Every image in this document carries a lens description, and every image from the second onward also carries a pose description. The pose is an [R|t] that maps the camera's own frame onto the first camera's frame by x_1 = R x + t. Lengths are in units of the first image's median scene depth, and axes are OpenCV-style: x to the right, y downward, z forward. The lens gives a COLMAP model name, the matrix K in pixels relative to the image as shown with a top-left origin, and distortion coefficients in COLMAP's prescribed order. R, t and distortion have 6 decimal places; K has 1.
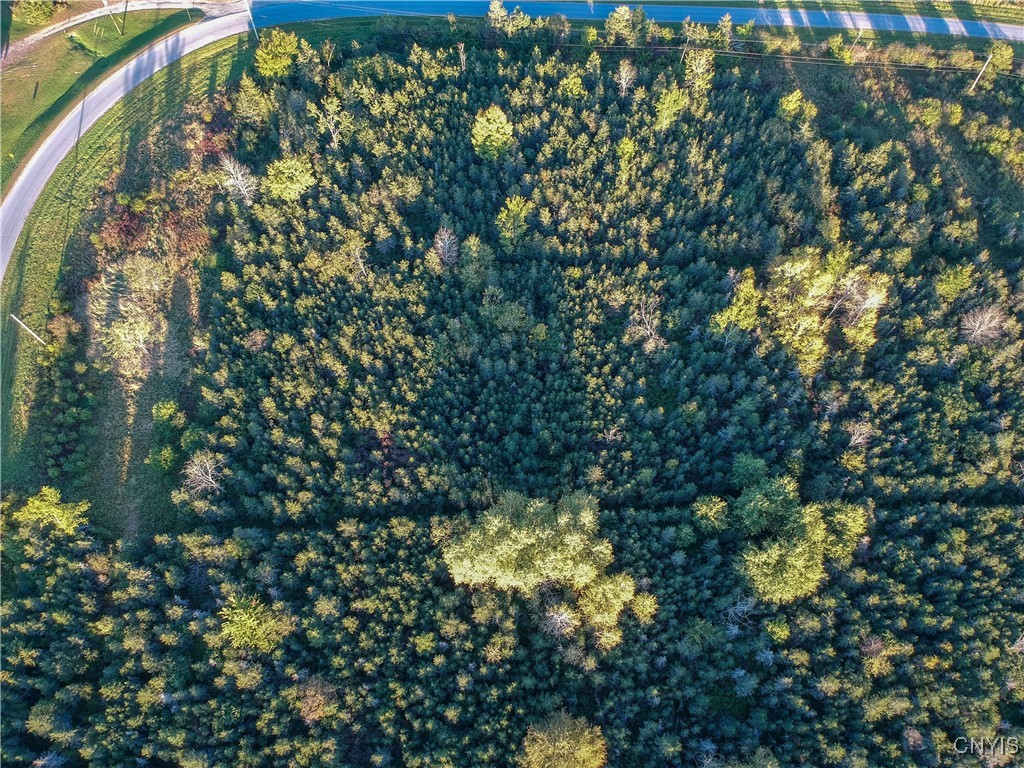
lens RADIAL K [[779.6, 0, 512.0], [0, 779.6, 384.0], [0, 0, 1]] dist [0.114418, -0.219614]
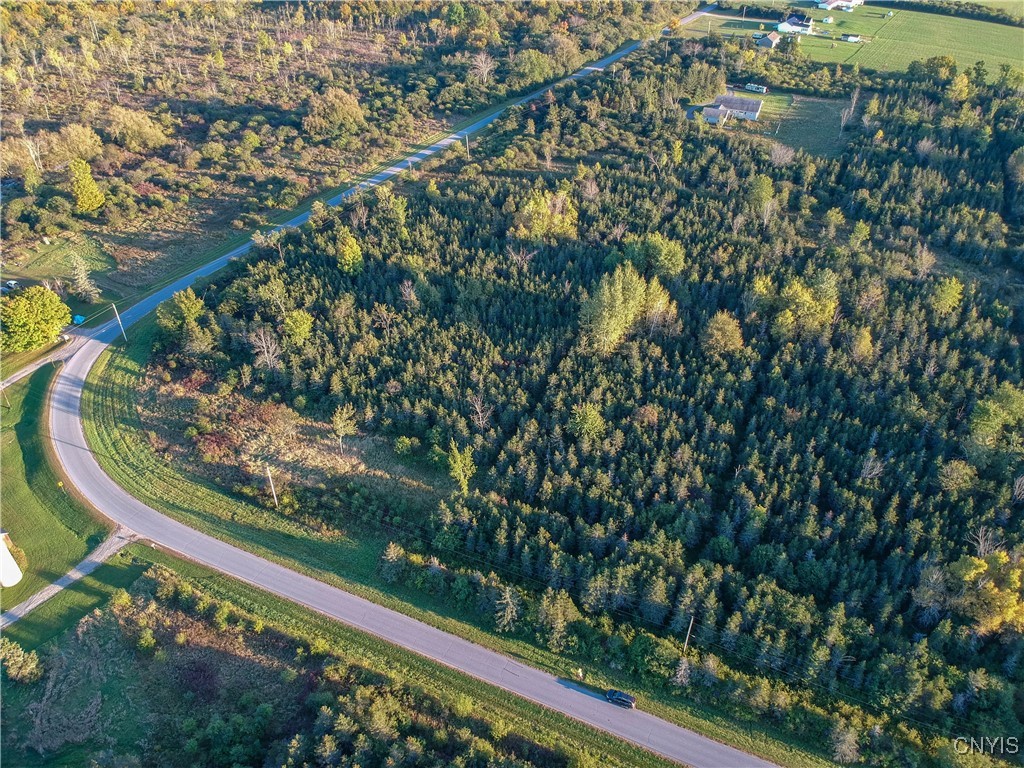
lens RADIAL K [[766.4, 0, 512.0], [0, 766.4, 384.0], [0, 0, 1]] dist [0.092381, -0.167795]
pose [[0.462854, -0.533290, 0.708074, -1.135486], [0.797497, 0.599251, -0.069979, 0.195301], [-0.386995, 0.597076, 0.702663, -0.029305]]
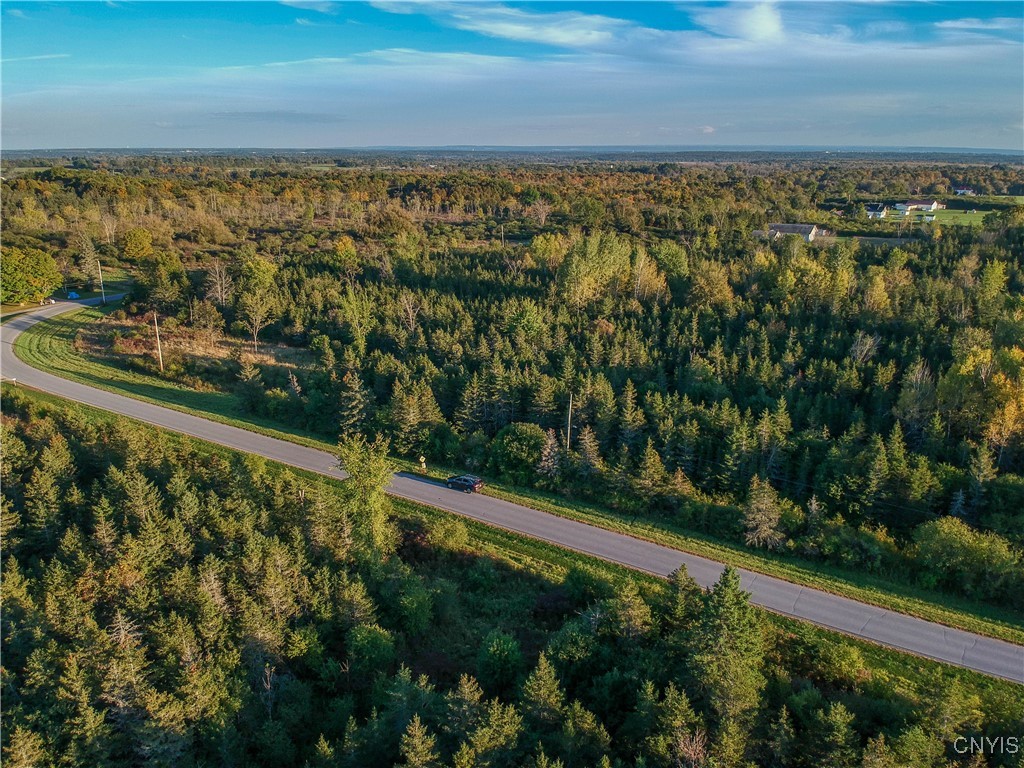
lens RADIAL K [[779.6, 0, 512.0], [0, 779.6, 384.0], [0, 0, 1]] dist [0.114418, -0.219614]
pose [[0.600661, -0.217382, 0.769384, -1.109098], [0.721170, 0.562743, -0.404023, 0.698763], [-0.345138, 0.797537, 0.494787, 0.351912]]
